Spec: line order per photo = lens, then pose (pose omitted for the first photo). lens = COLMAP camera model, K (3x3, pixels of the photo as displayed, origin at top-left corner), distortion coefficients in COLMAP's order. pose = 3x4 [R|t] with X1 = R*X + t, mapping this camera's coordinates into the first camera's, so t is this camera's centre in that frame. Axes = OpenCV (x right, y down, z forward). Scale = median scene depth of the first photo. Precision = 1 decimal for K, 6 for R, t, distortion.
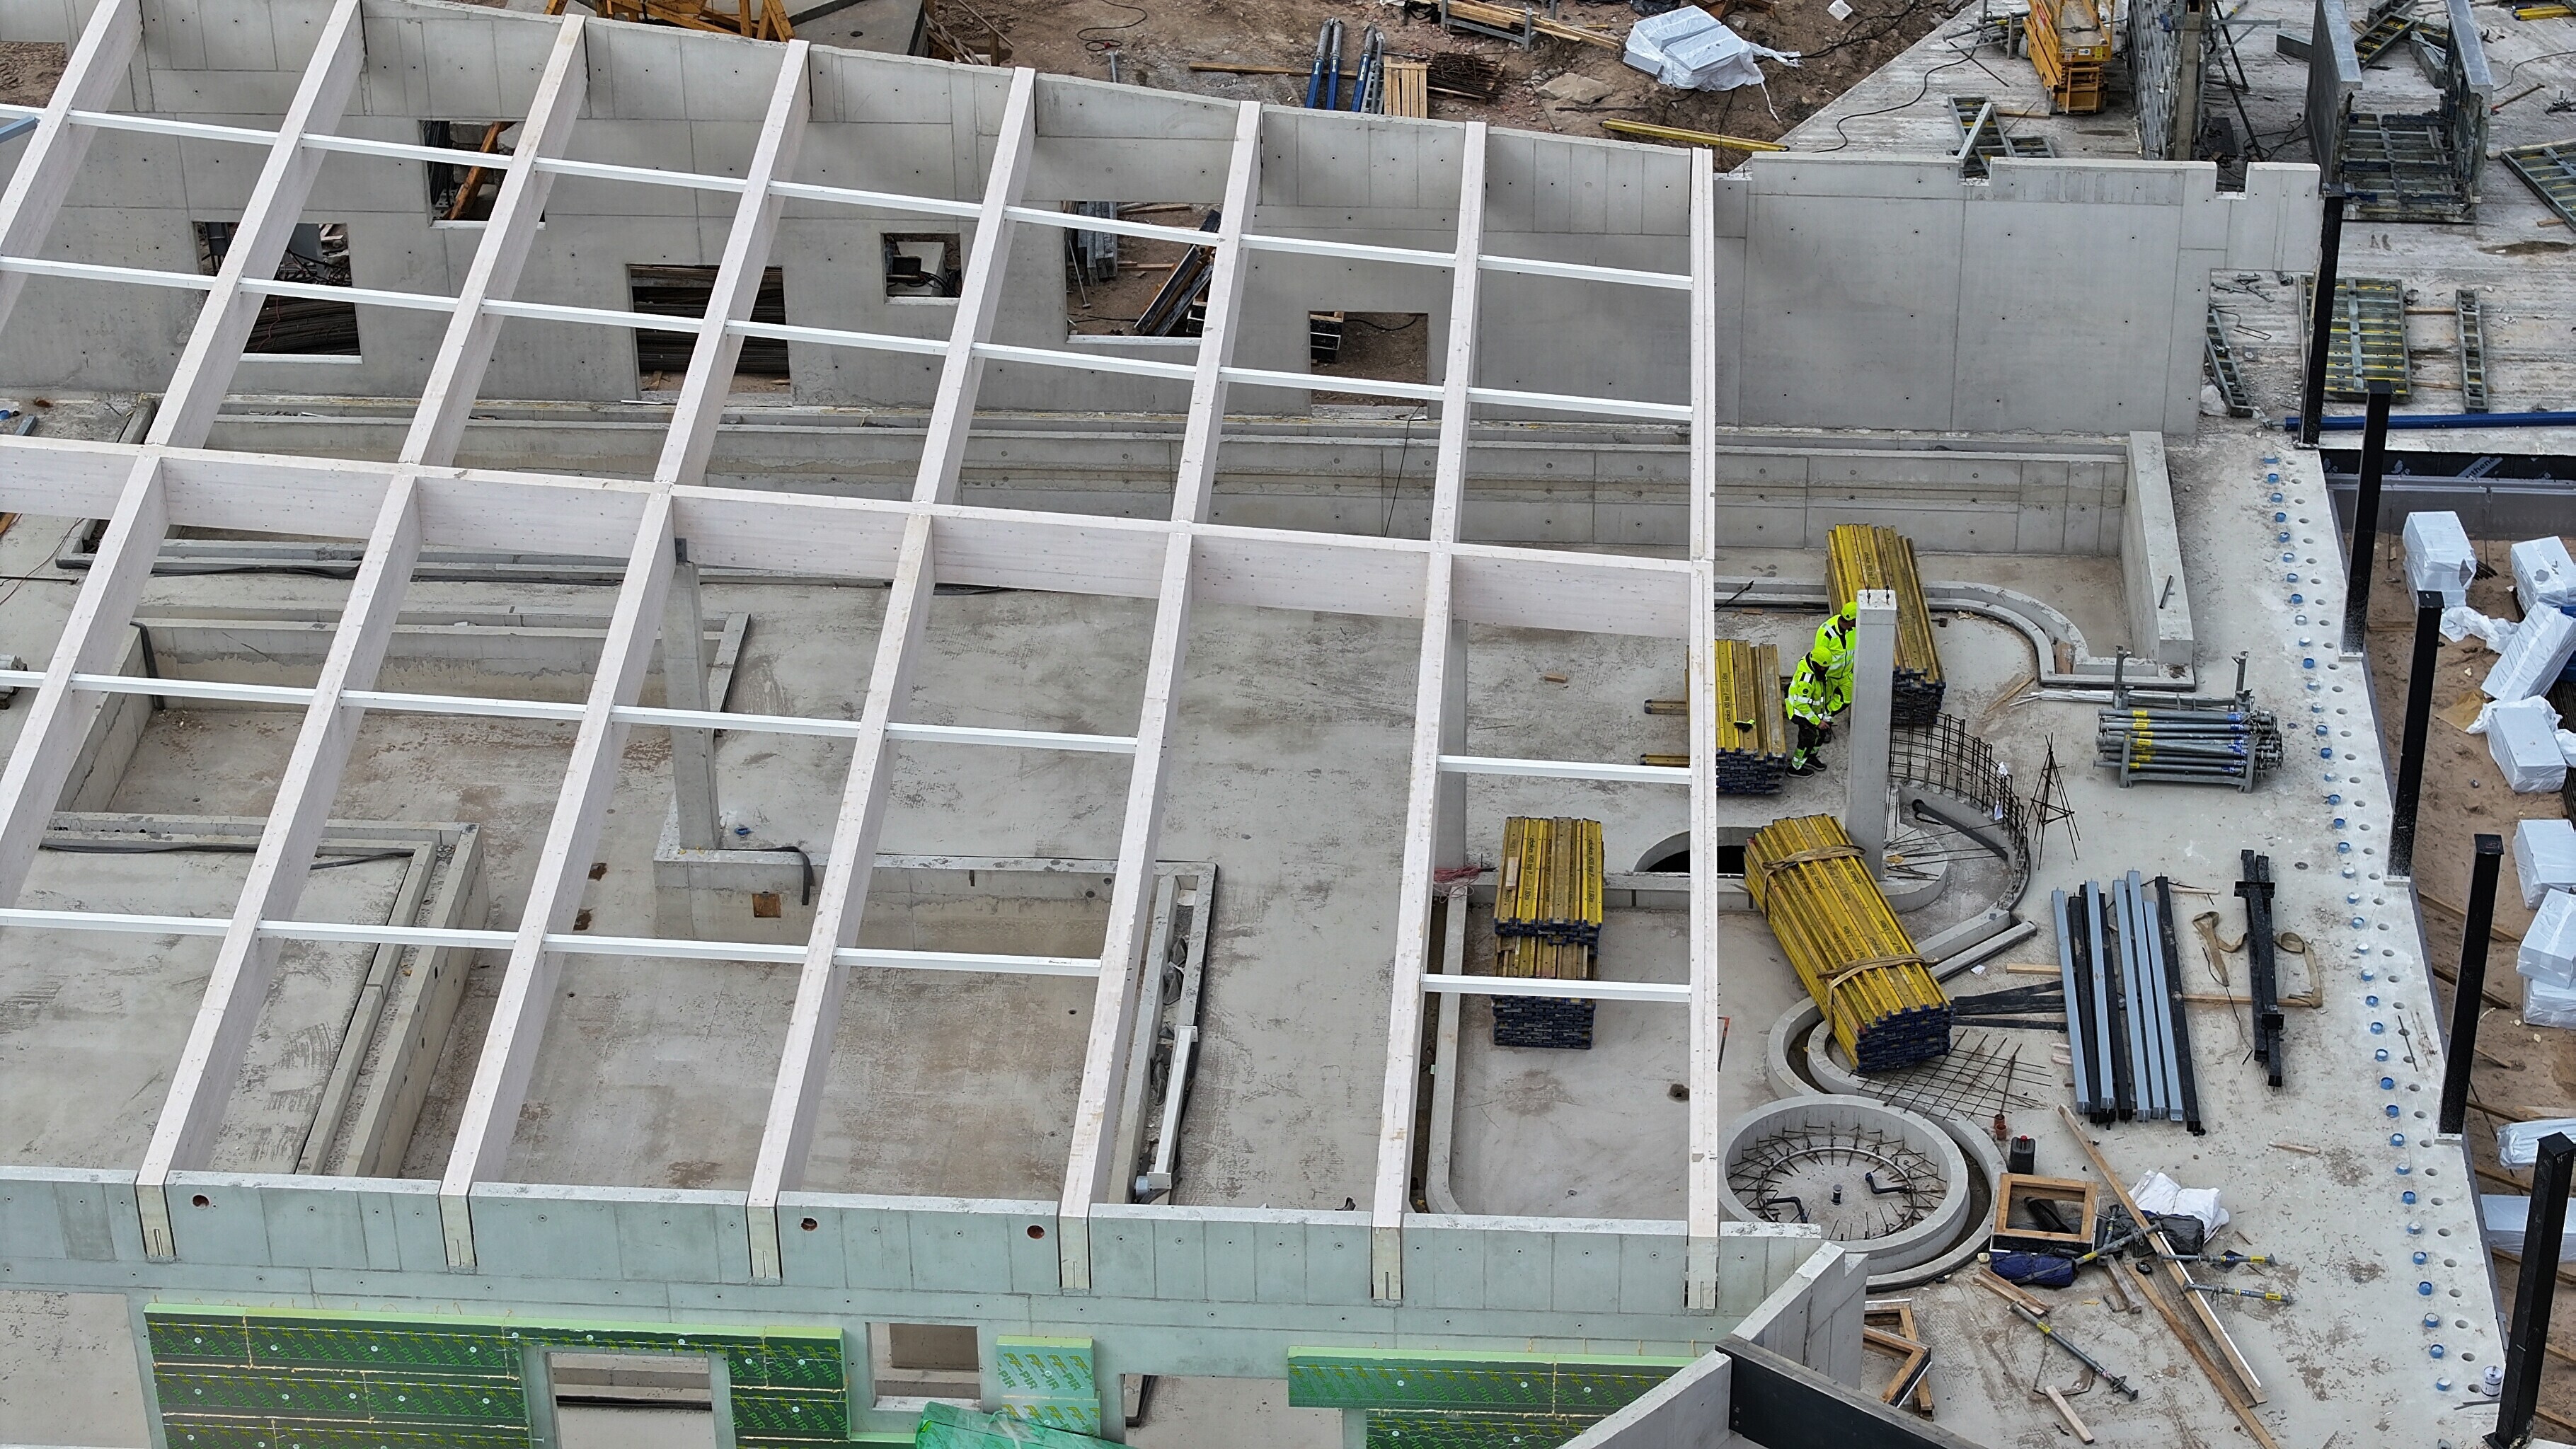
lens RADIAL K [[5181.4, 0, 1288.0], [0, 5181.4, 724.5], [0, 0, 1]] dist [-0.256838, 1.455120]
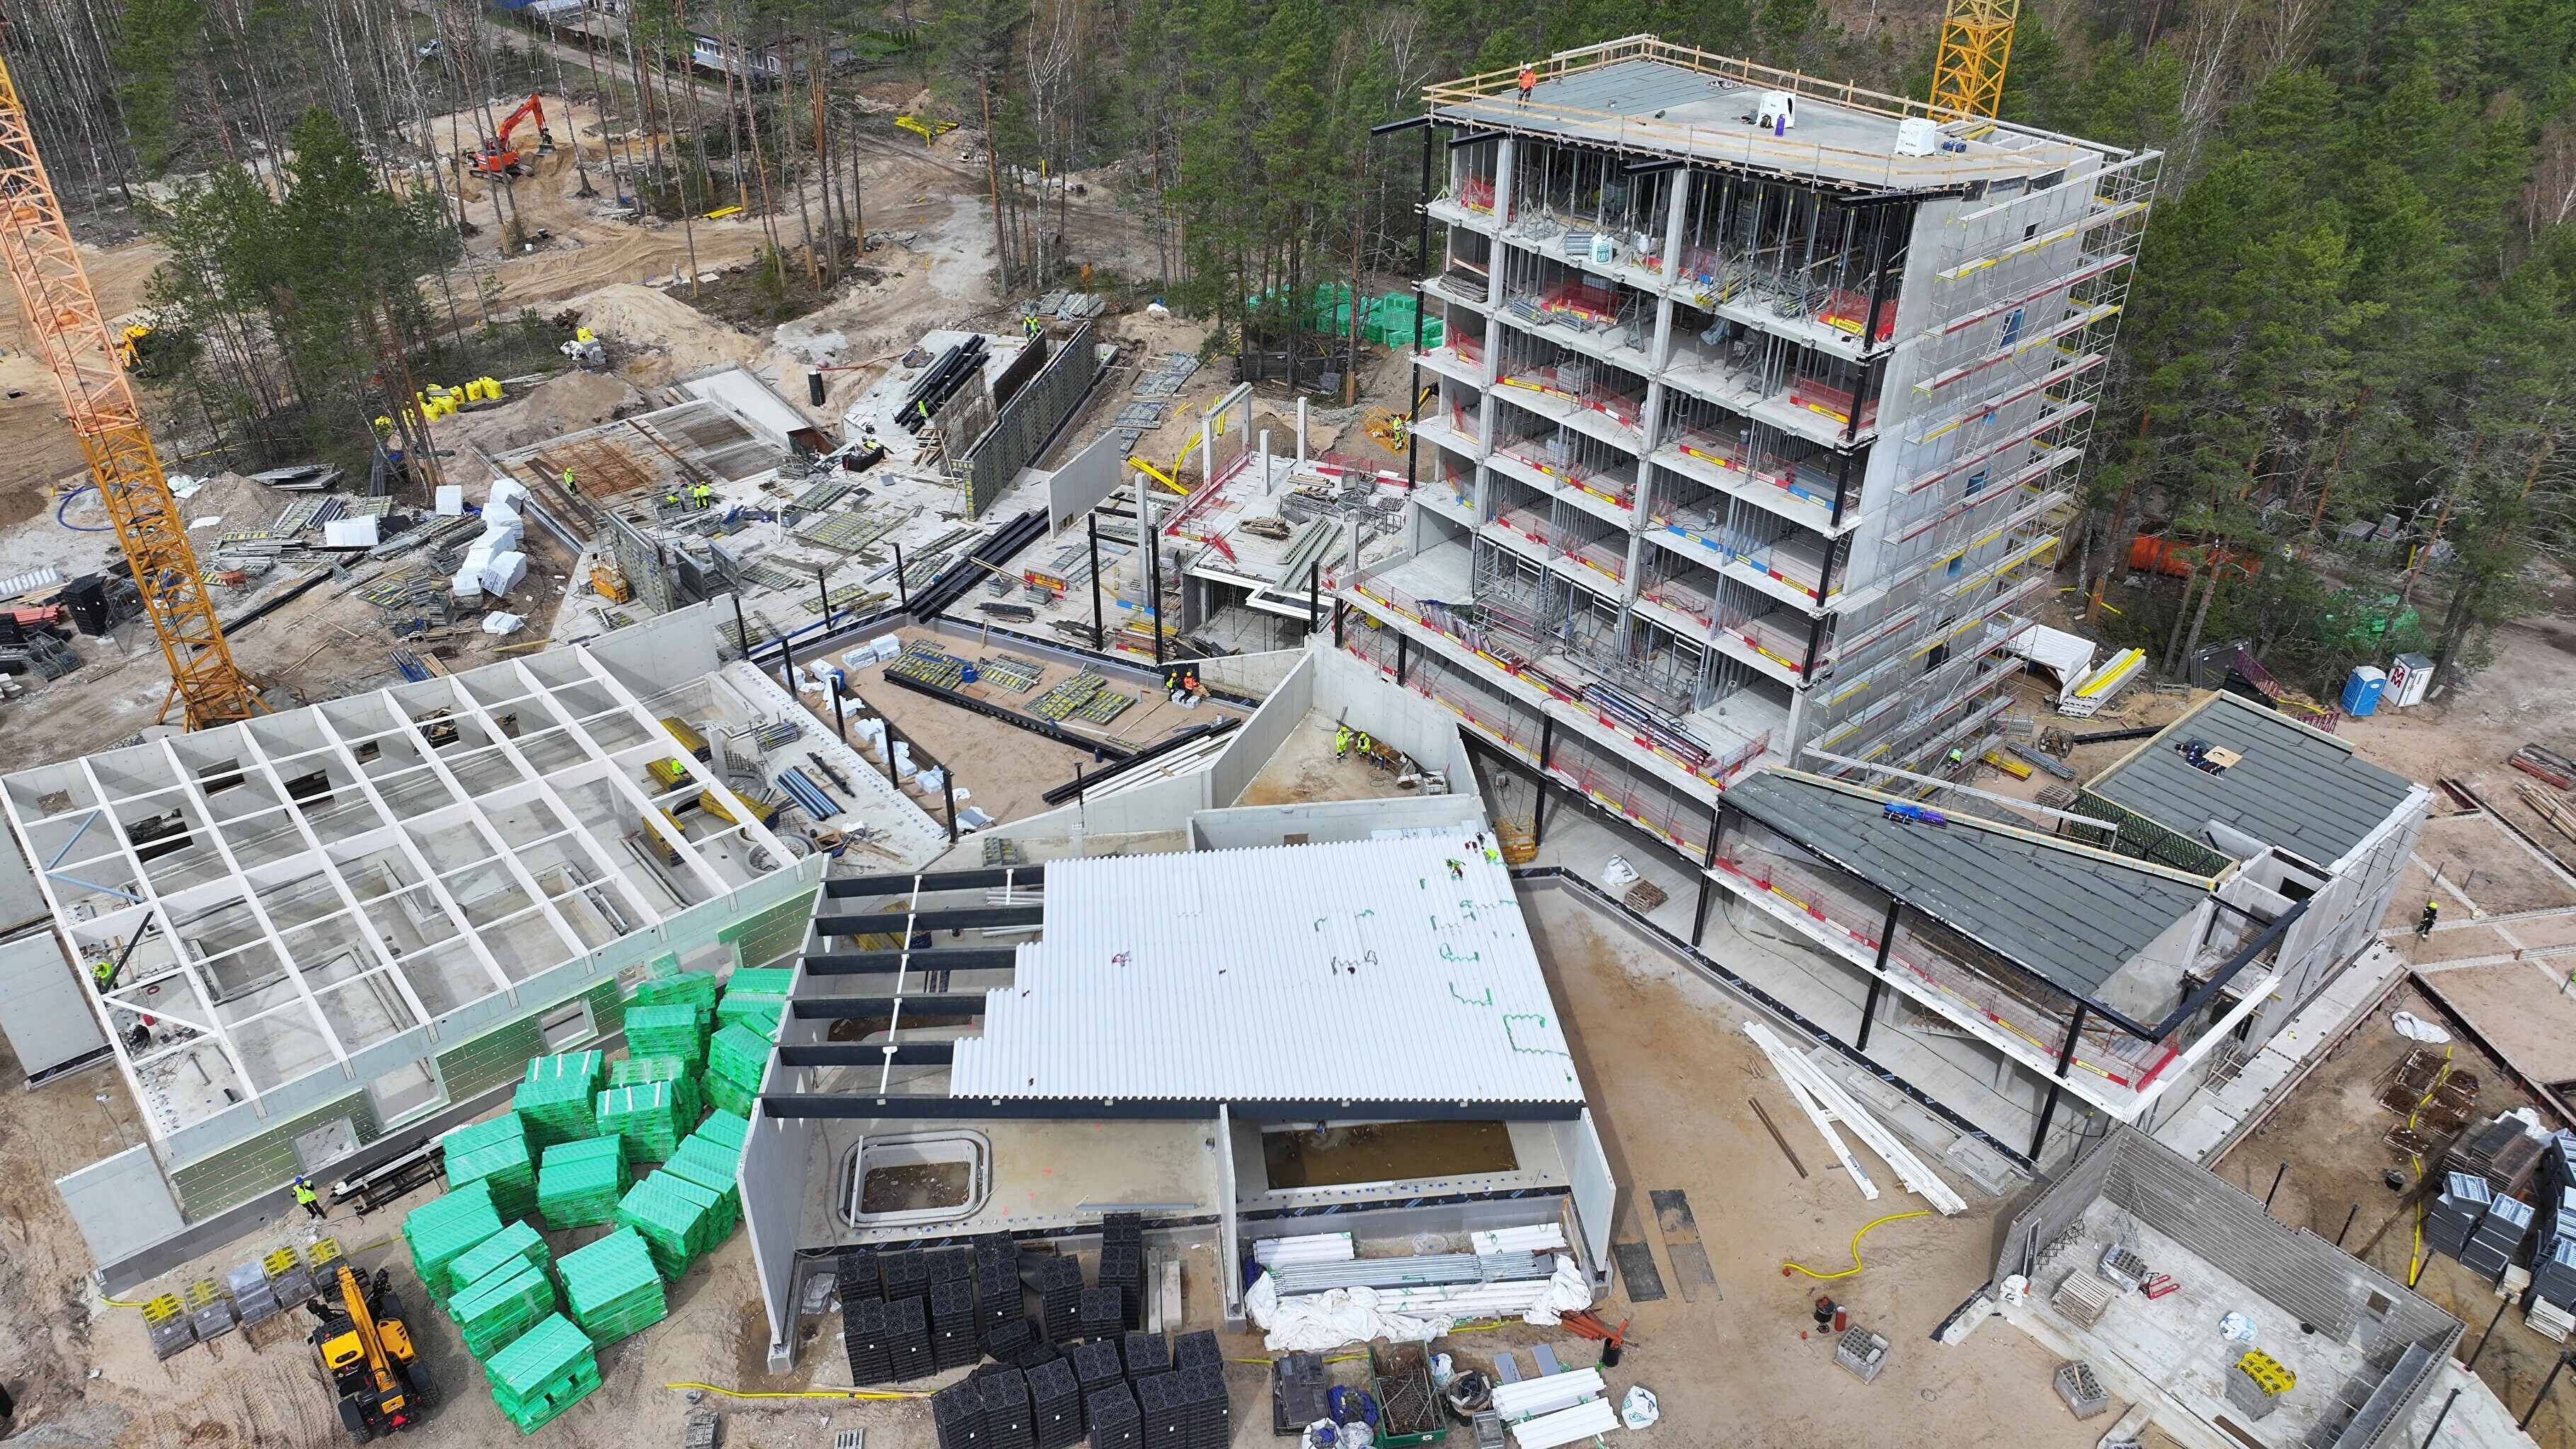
lens RADIAL K [[1812.0, 0, 1288.0], [0, 1812.0, 724.5], [0, 0, 1]] dist [0.006542, 0.000956]
pose [[0.717121, -0.369719, 0.590801, -0.349254], [0.362315, 0.921911, 0.137143, -0.050851], [-0.595370, 0.115708, 0.795076, -0.347931]]
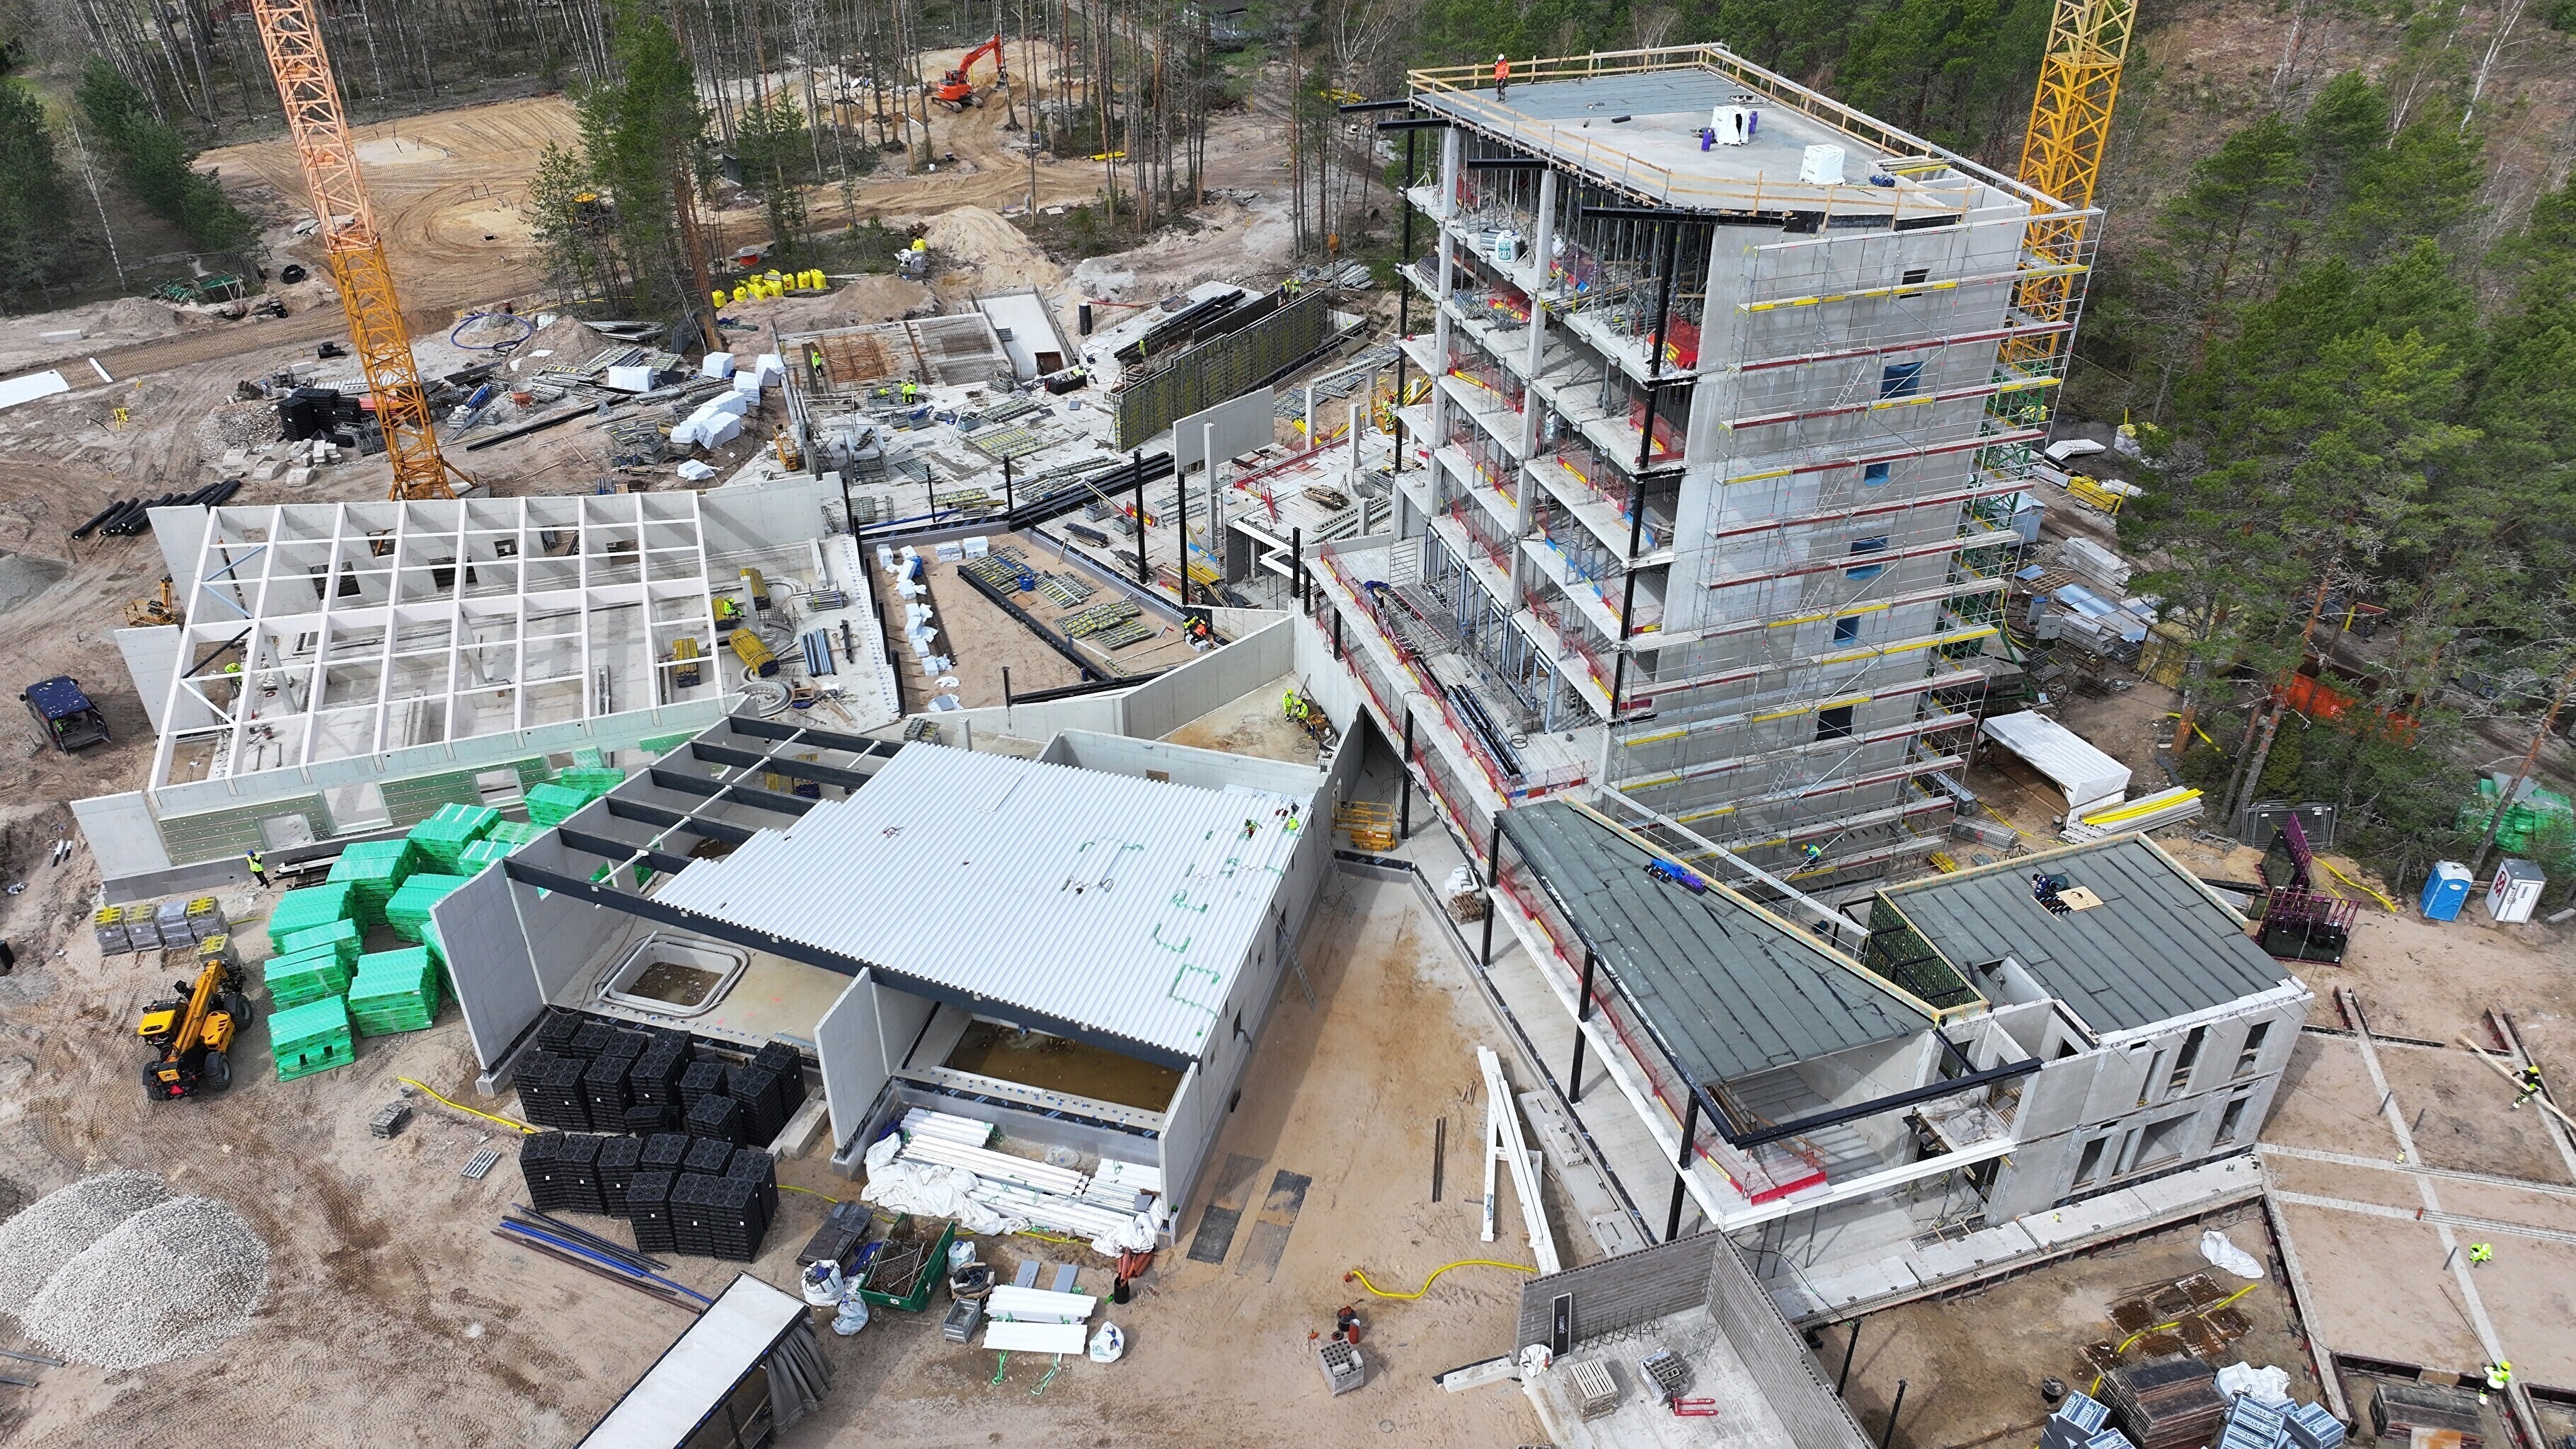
lens RADIAL K [[1812.0, 0, 1288.0], [0, 1812.0, 724.5], [0, 0, 1]] dist [0.006542, 0.000956]
pose [[0.925537, -0.197608, 0.323005, 0.011867], [0.192705, 0.980109, 0.047435, 0.104580], [-0.325954, 0.018342, 0.945208, -0.593649]]
